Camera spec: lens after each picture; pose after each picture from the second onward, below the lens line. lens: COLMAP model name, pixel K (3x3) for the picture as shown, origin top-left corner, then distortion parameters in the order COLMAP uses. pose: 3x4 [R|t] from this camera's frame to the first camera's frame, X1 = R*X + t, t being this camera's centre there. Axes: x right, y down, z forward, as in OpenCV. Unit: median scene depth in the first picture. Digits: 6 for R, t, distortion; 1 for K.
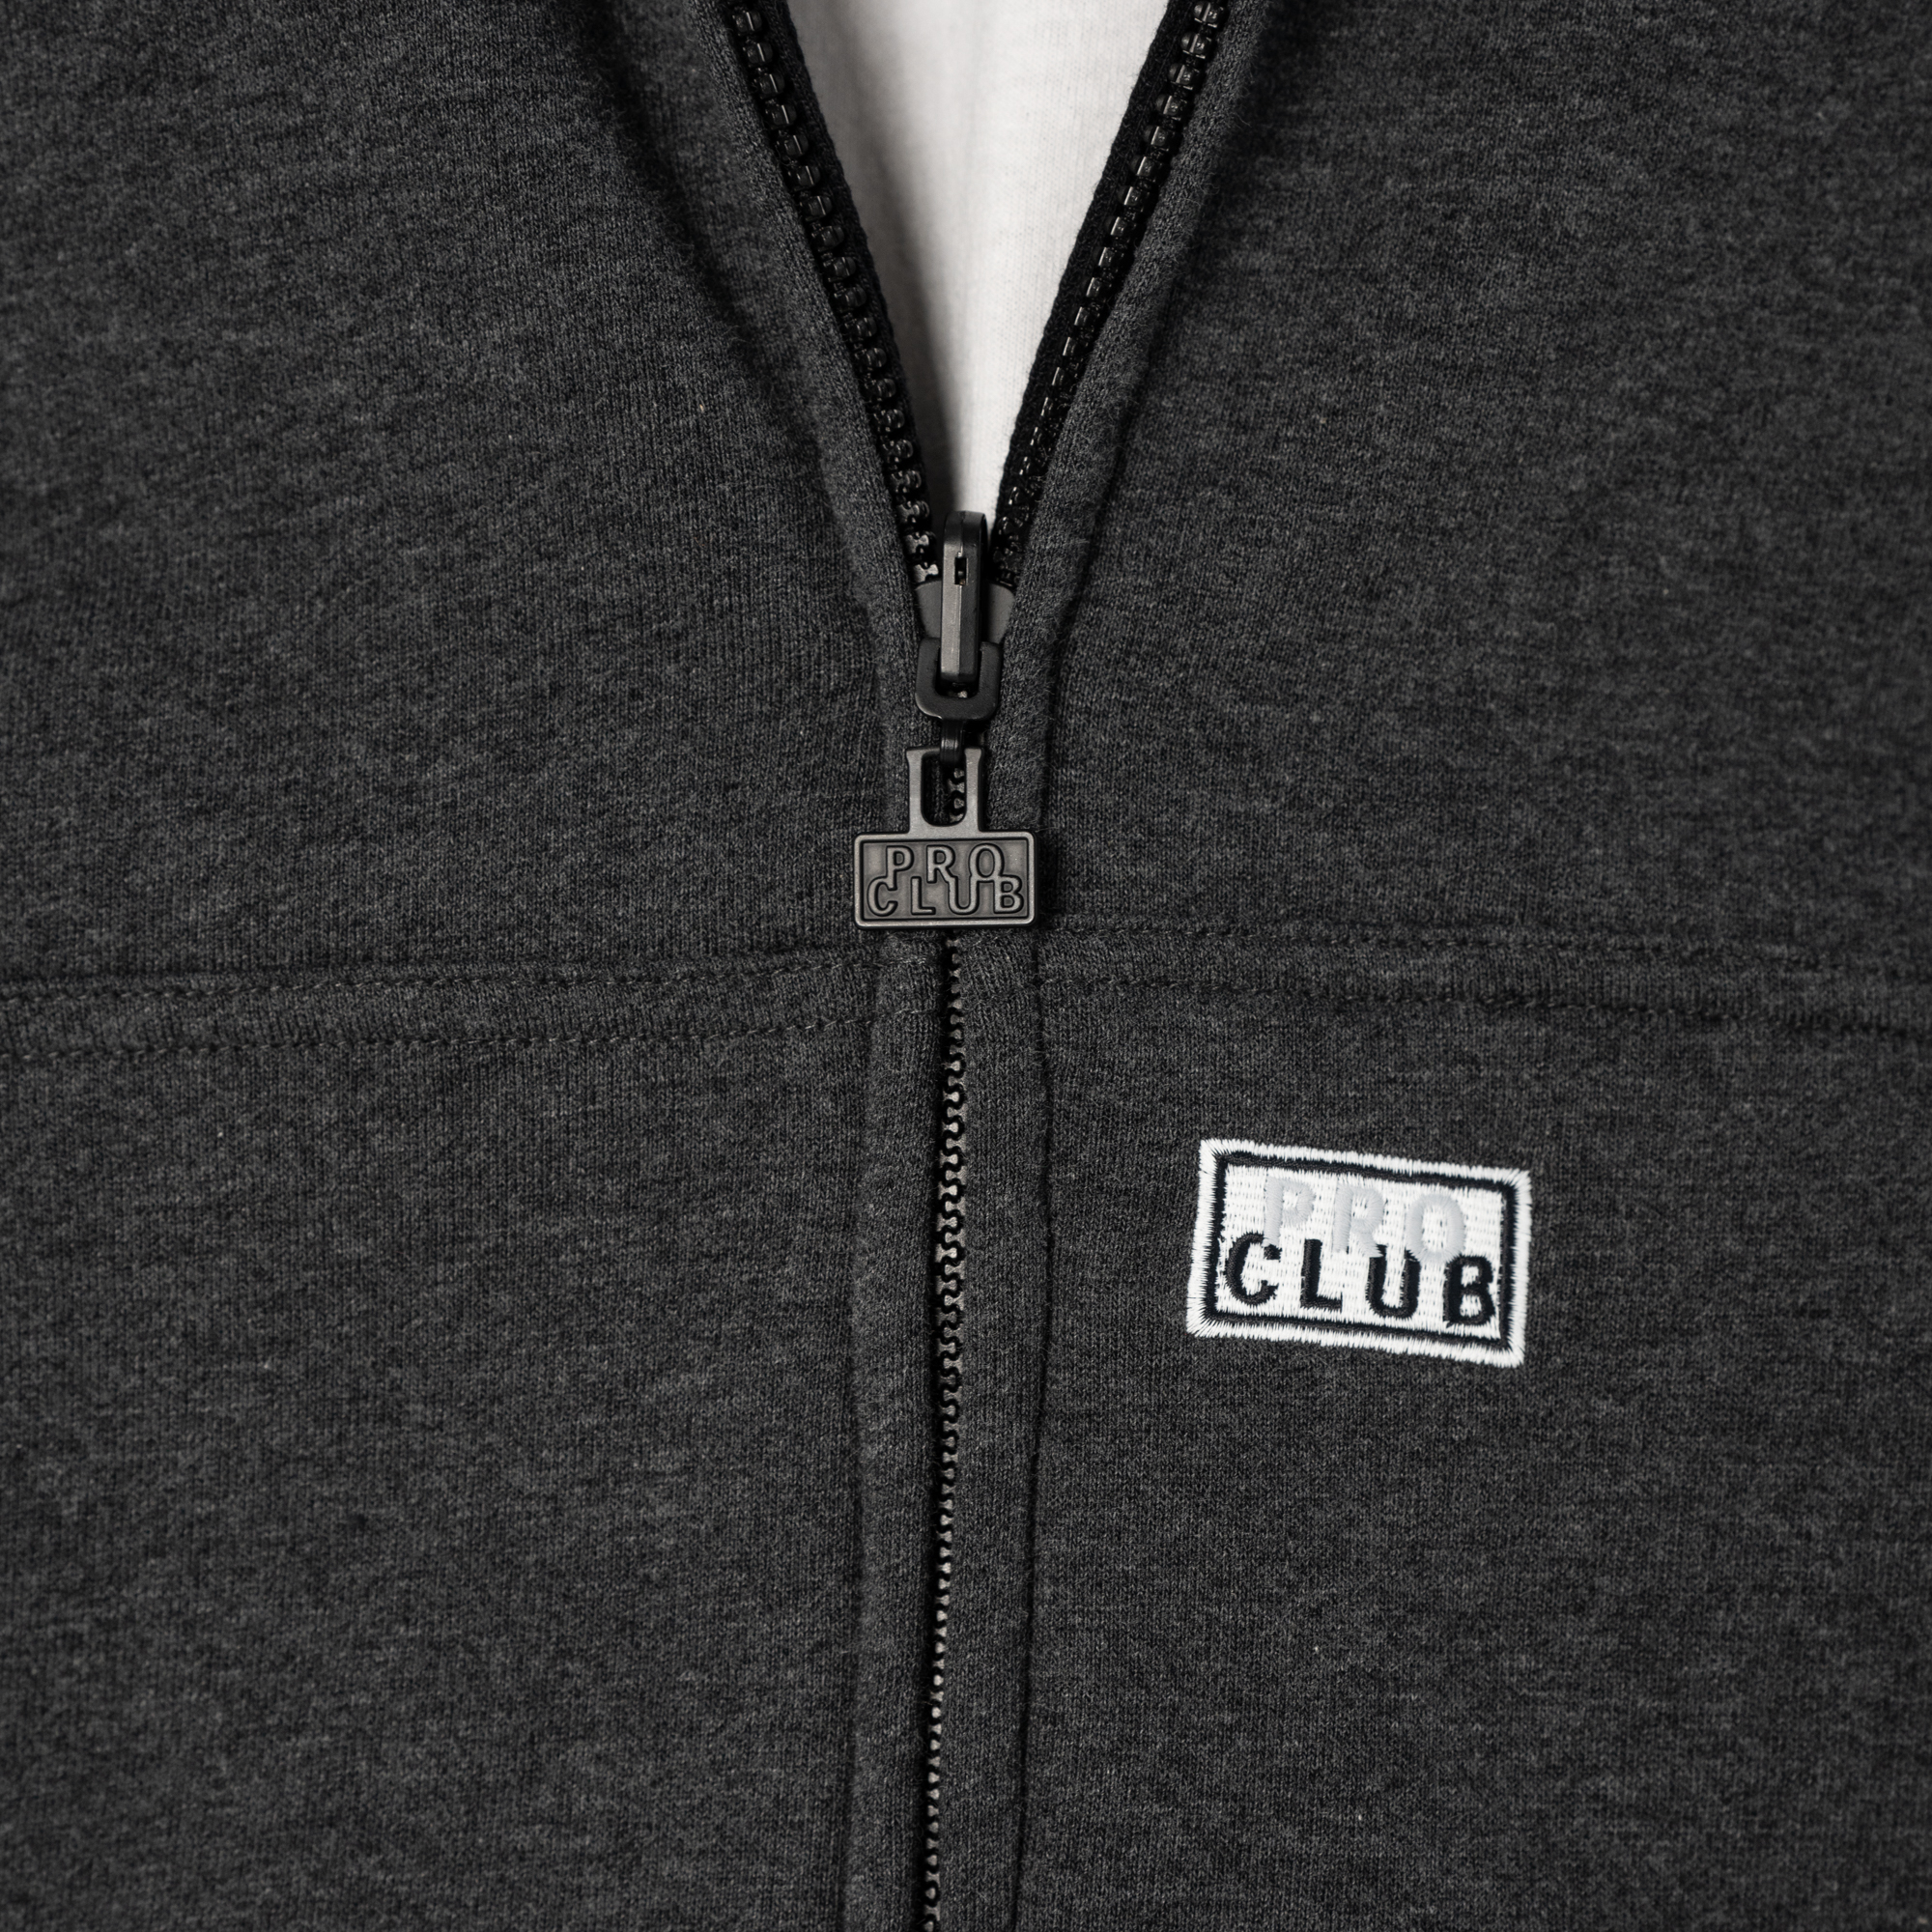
lens RADIAL K [[8245.6, 0, 973.7], [0, 8245.6, 965.4], [0, 0, 1]] dist [1.033735, 0.000000]
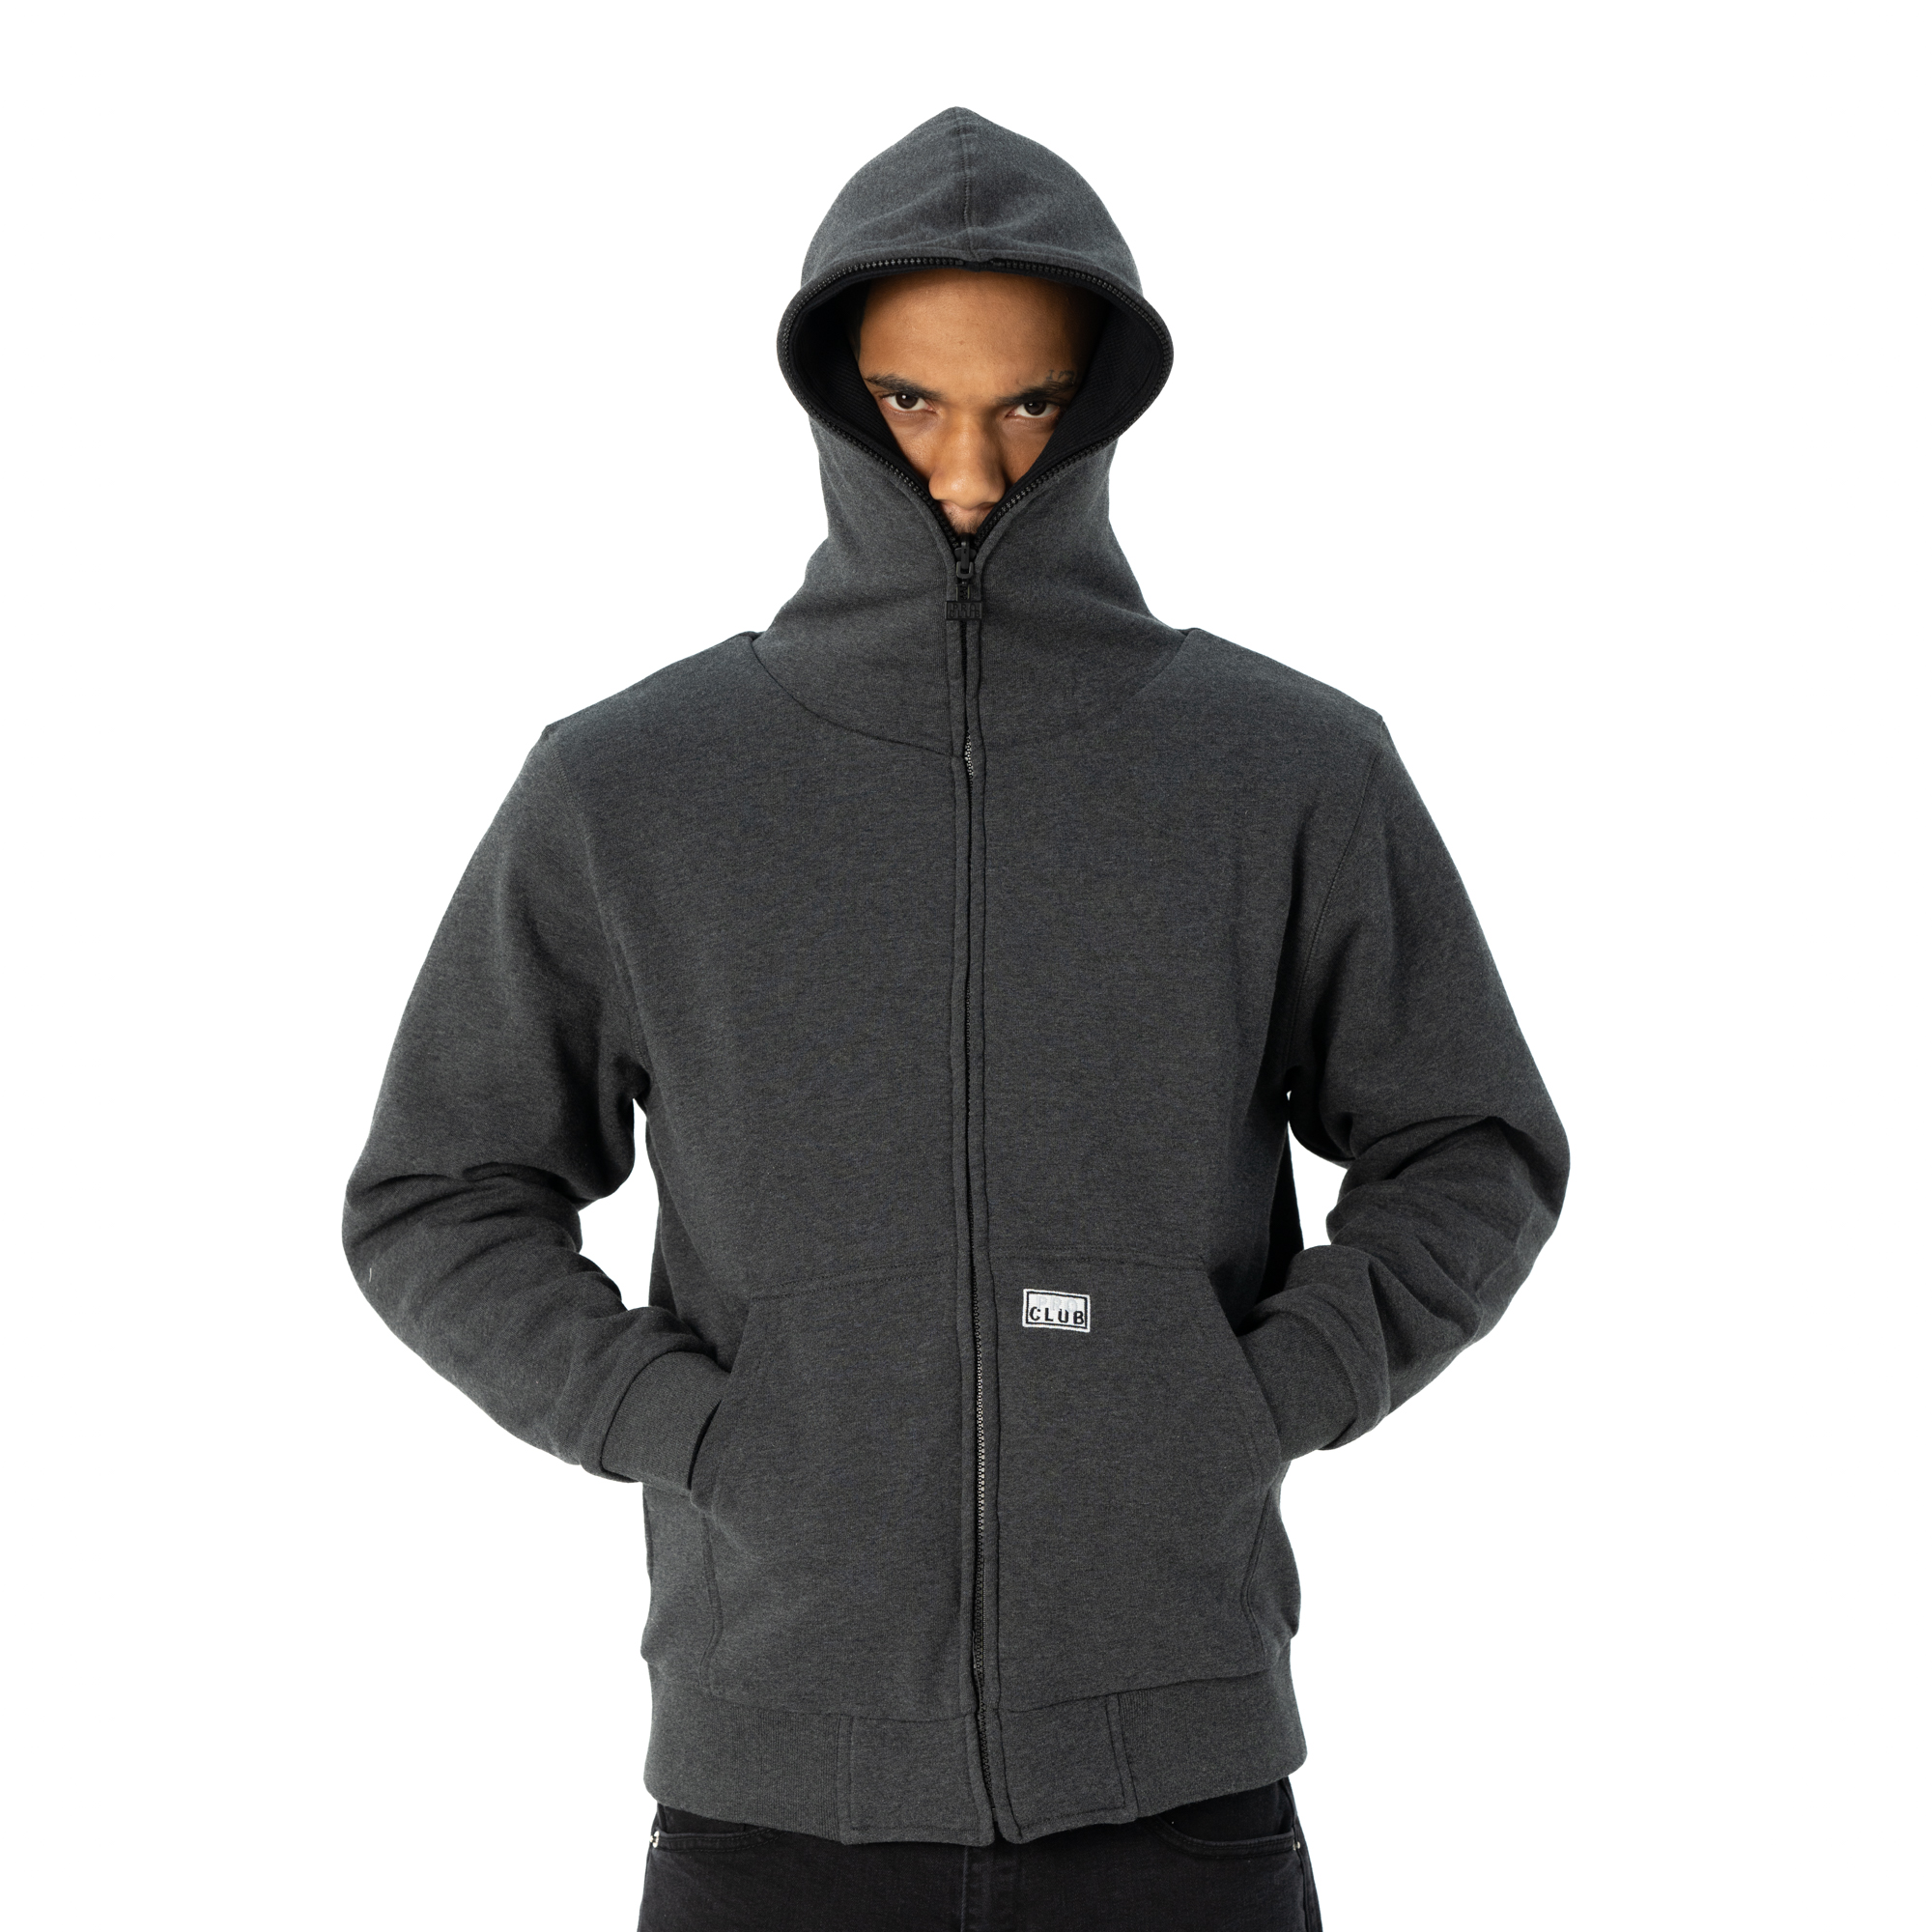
lens RADIAL K [[8245.6, 0, 968.2], [0, 8245.6, 965.3], [0, 0, 1]] dist [1.033735, 0.000000]
pose [[0.997690, -0.067623, 0.006491, -0.025885], [0.067909, 0.990178, -0.122210, 0.442389], [0.001837, 0.122369, 0.992483, -4.071145]]
